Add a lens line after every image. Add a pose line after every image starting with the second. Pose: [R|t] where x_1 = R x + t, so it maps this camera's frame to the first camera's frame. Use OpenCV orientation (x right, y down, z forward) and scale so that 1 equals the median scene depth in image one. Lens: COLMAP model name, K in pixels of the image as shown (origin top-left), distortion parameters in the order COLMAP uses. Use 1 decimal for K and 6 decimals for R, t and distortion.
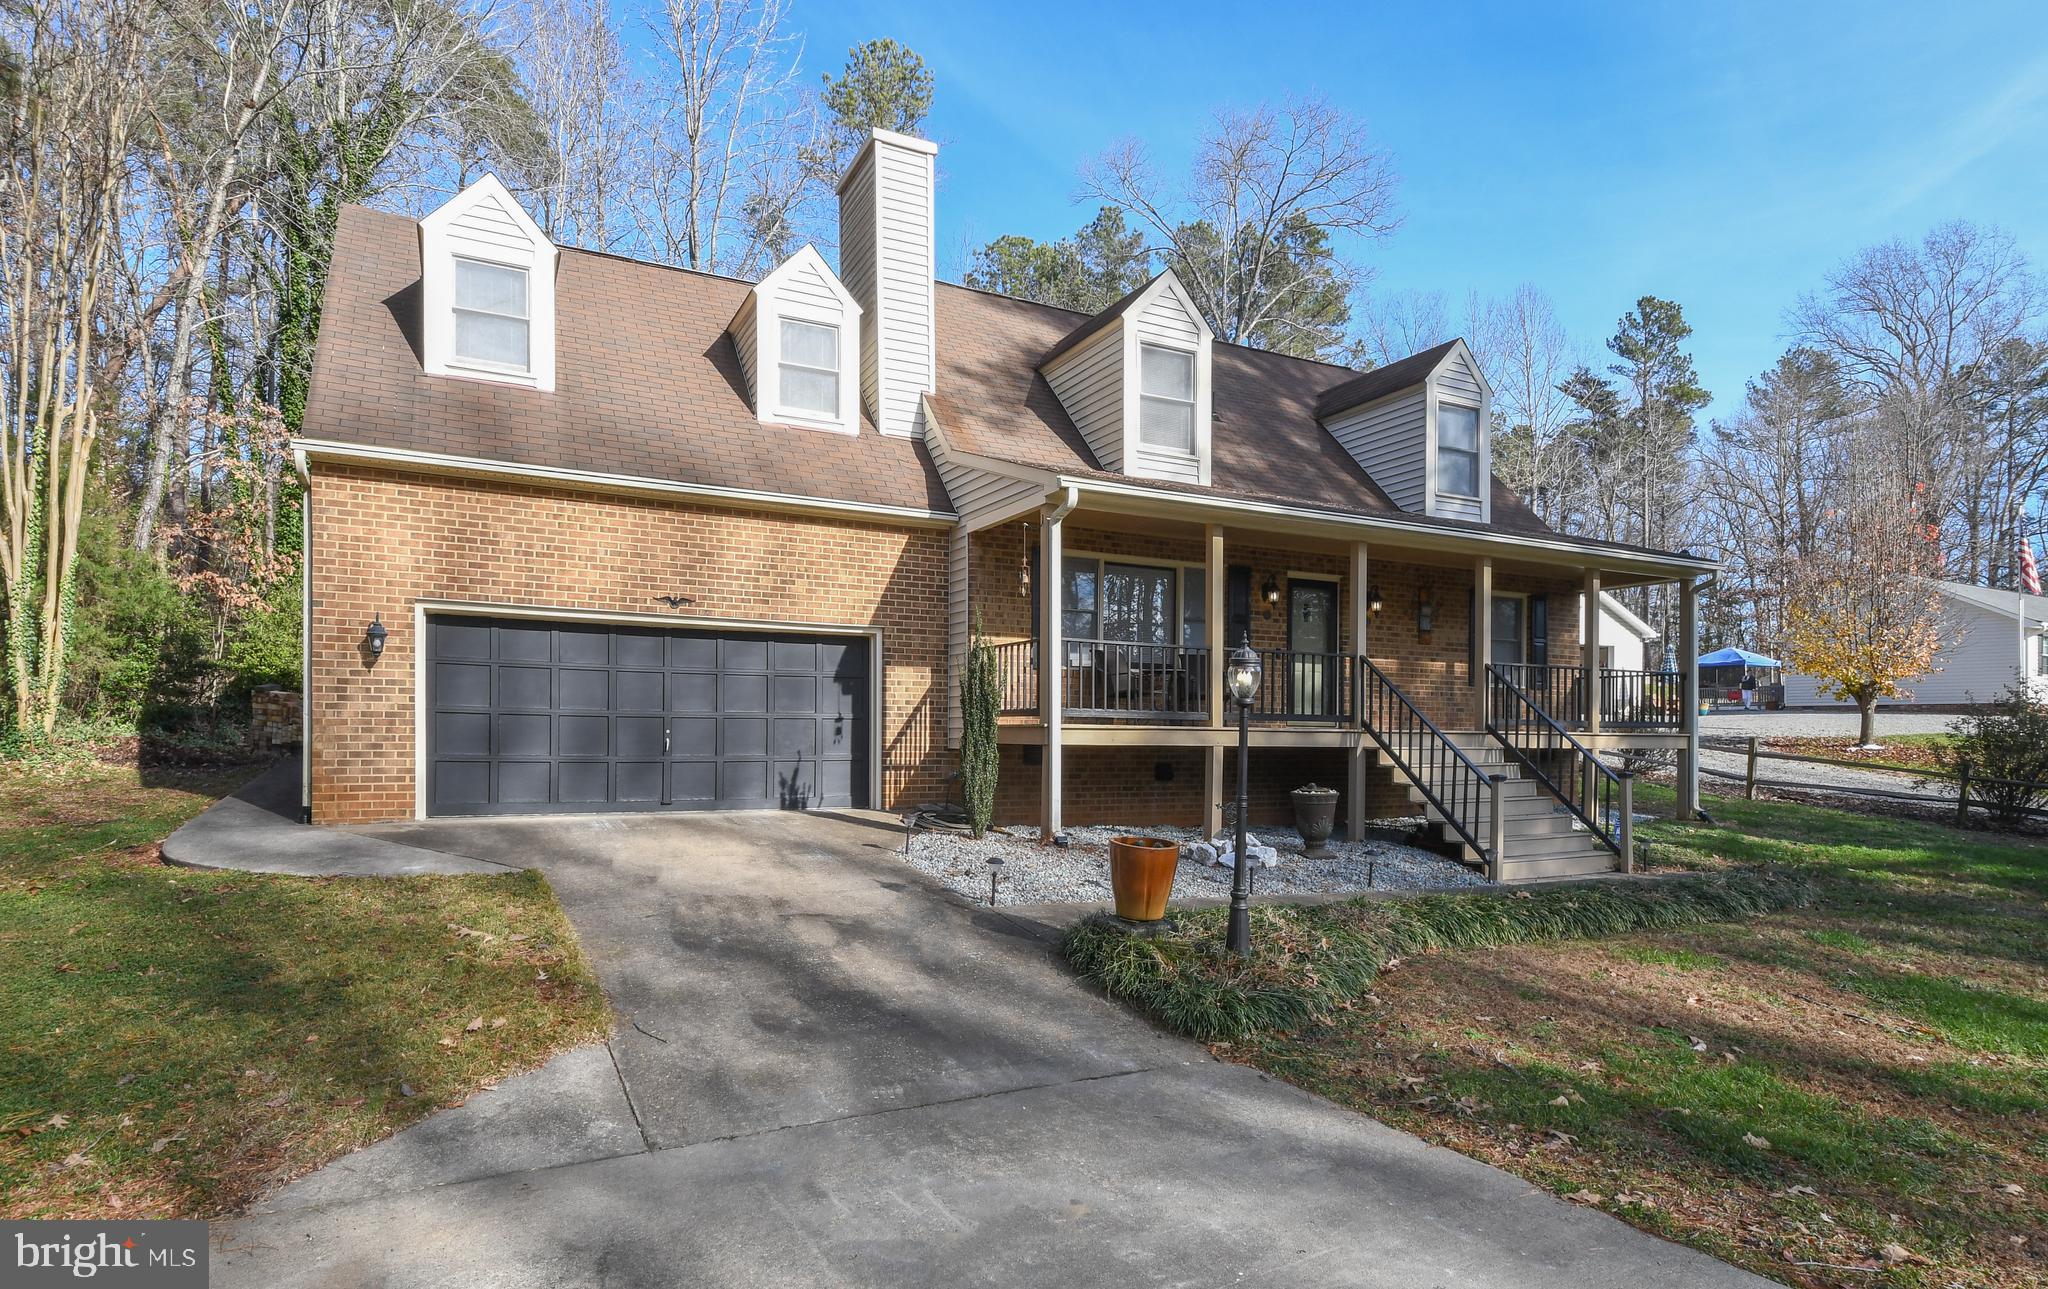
lens RADIAL K [[957.2, 0, 1024.1], [0, 957.2, 742.9], [0, 0, 1]] dist [0.000283, -0.000181]
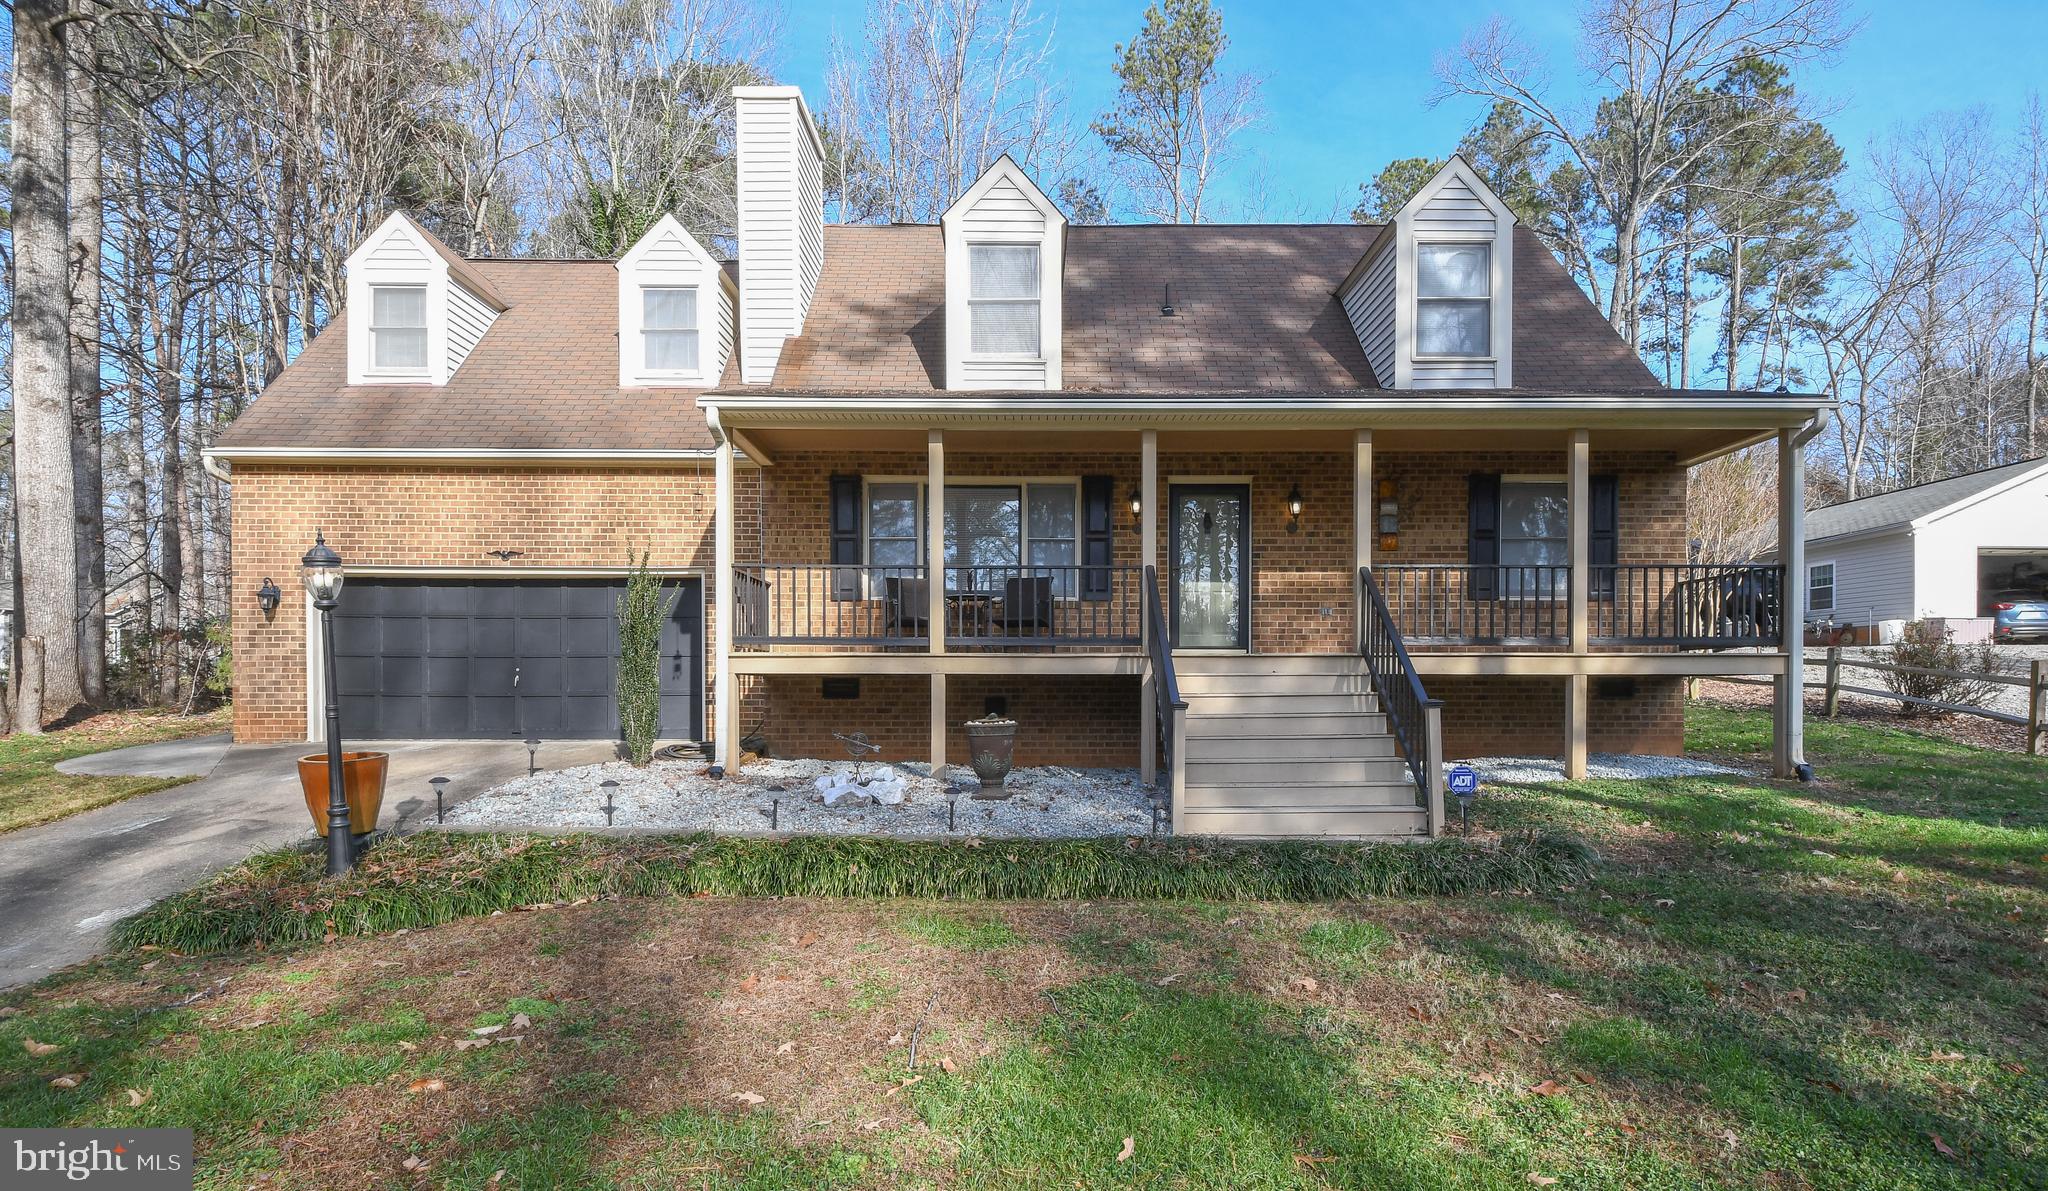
lens RADIAL K [[929.9, 0, 1108.3], [0, 929.9, 718.8], [0, 0, 1]] dist [0.014610, -0.015001]
pose [[0.917160, 0.000068, -0.398519, 0.697153], [0.006976, 0.999844, 0.016226, 0.032607], [0.398458, -0.017662, 0.917017, 0.250655]]
